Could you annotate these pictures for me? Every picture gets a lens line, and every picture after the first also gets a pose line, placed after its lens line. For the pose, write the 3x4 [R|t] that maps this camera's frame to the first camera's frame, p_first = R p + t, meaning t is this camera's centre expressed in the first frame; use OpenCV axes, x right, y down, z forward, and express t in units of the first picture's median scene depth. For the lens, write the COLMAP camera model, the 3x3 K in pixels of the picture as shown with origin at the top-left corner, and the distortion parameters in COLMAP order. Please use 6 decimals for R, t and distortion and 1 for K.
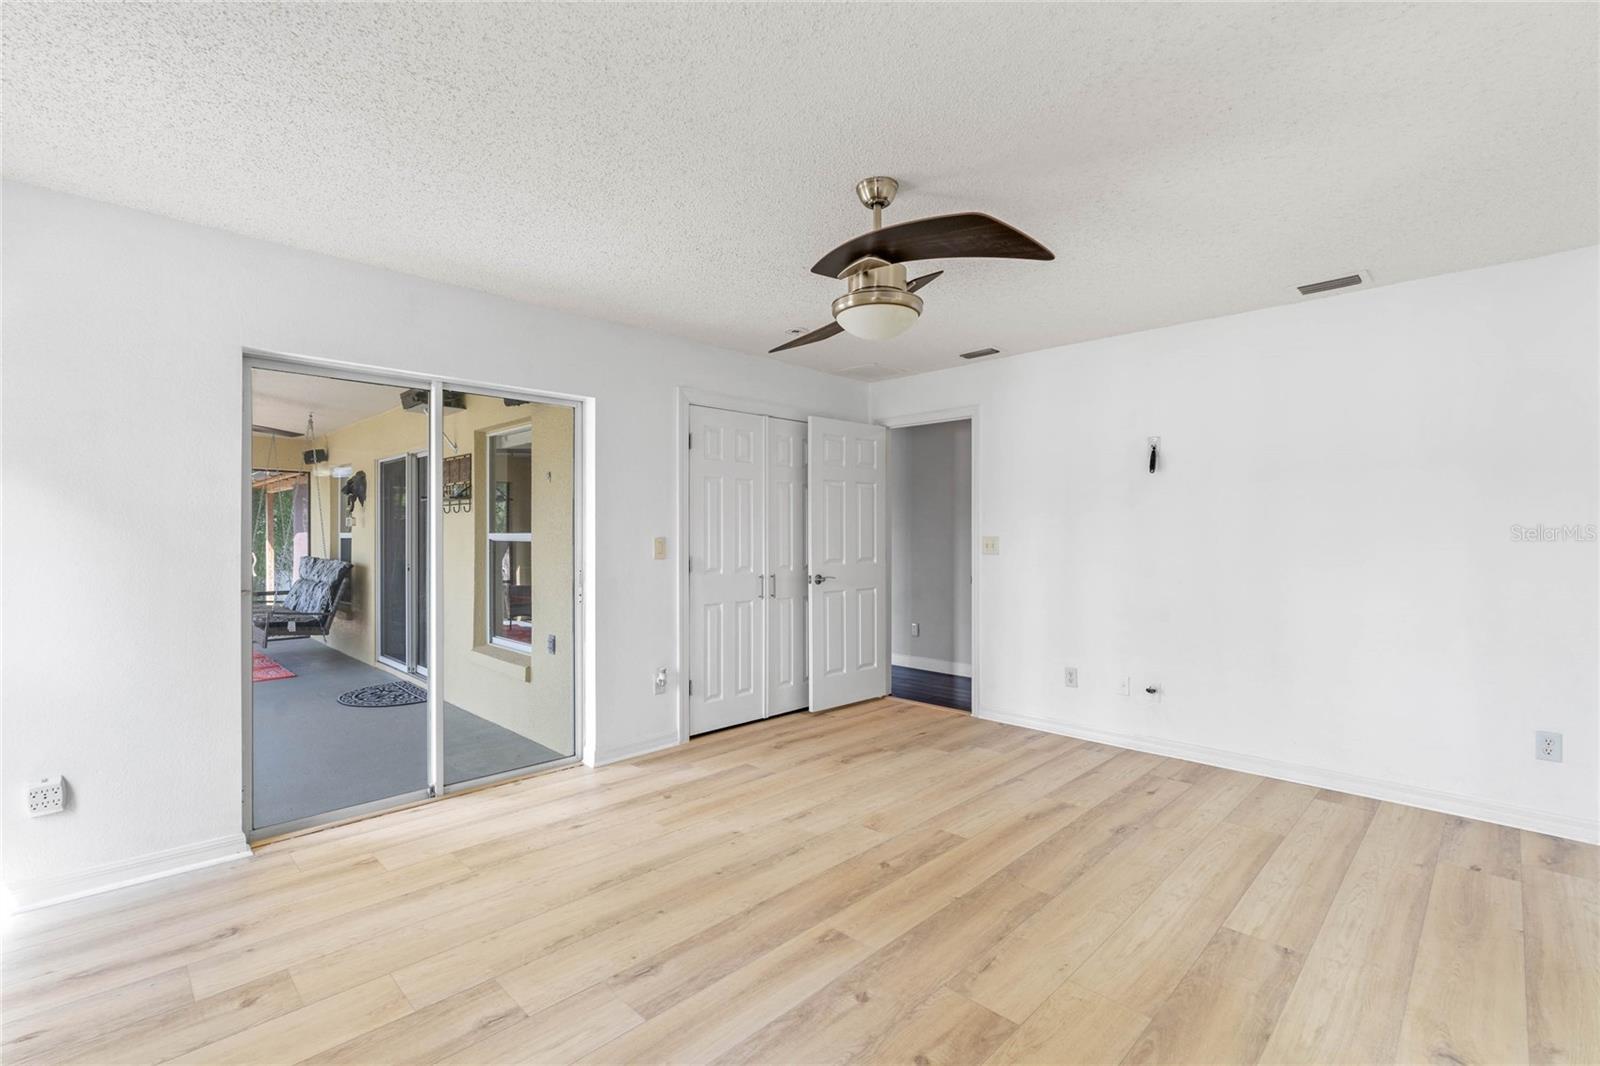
lens RADIAL K [[707.8, 0, 807.9], [0, 707.8, 535.3], [0, 0, 1]] dist [-0.001525, 0.000628]
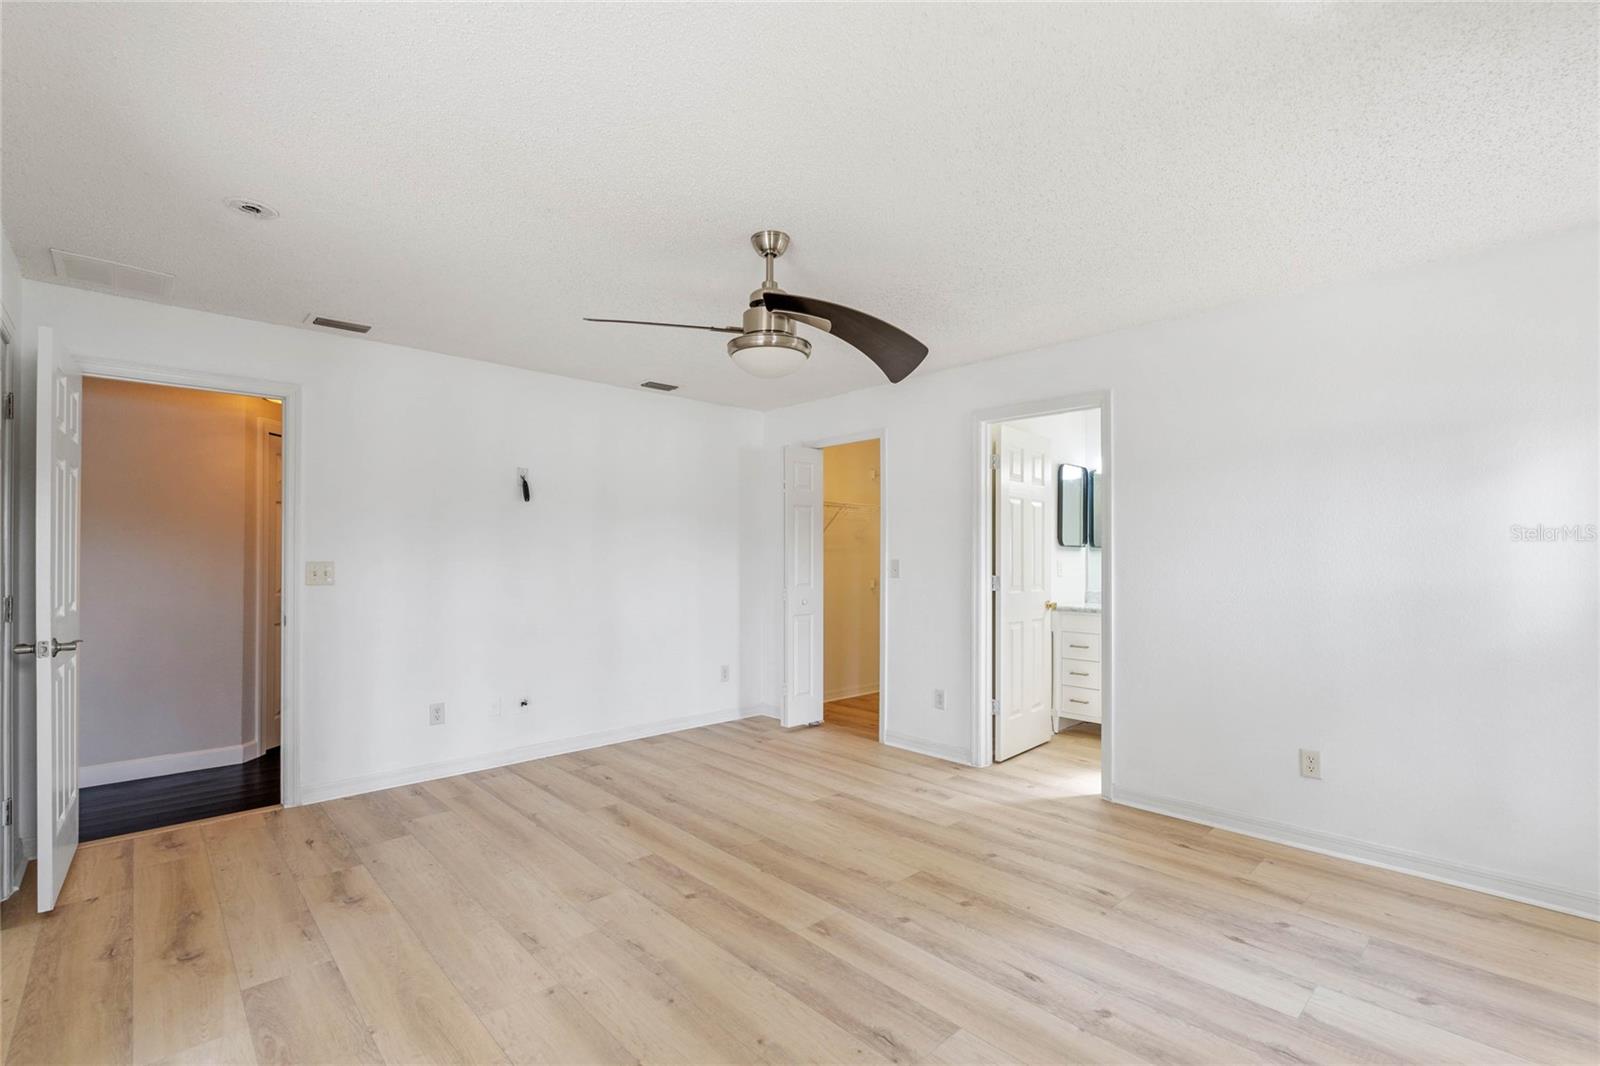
lens RADIAL K [[707.8, 0, 796.7], [0, 707.8, 548.9], [0, 0, 1]] dist [-0.001525, 0.000628]
pose [[0.046385, 0.012657, 0.998843, -0.747843], [0.001691, 0.999917, -0.012749, -0.002313], [-0.998922, 0.002281, 0.046360, 0.693346]]
